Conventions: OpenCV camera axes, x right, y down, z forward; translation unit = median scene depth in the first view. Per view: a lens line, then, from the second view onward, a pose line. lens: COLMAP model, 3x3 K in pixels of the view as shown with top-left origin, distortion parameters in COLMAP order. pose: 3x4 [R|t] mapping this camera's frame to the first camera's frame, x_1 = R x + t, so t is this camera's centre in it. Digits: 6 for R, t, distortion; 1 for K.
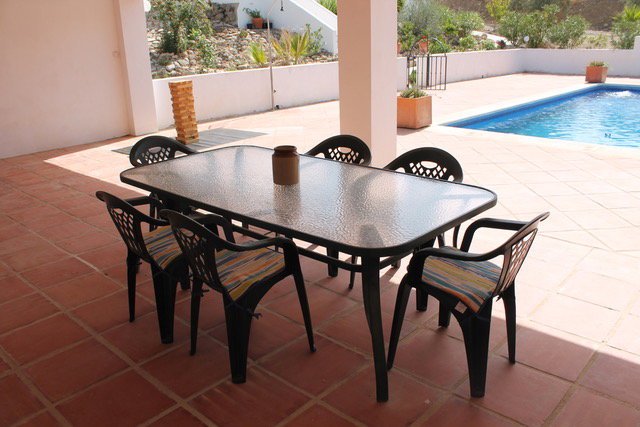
lens RADIAL K [[541.3, 0, 320.0], [0, 541.3, 213.5], [0, 0, 1]] dist [-0.139057, 0.000049]
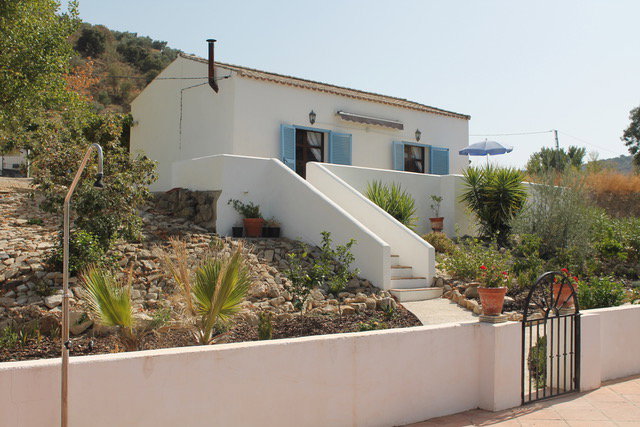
lens RADIAL K [[740.7, 0, 320.0], [0, 740.7, 213.5], [0, 0, 1]] dist [-0.019175, -0.016629]
pose [[0.991031, 0.032949, -0.129508, 0.053368], [-0.077323, 0.931806, -0.354626, -0.102583], [0.108992, 0.361459, 0.925996, 0.285048]]
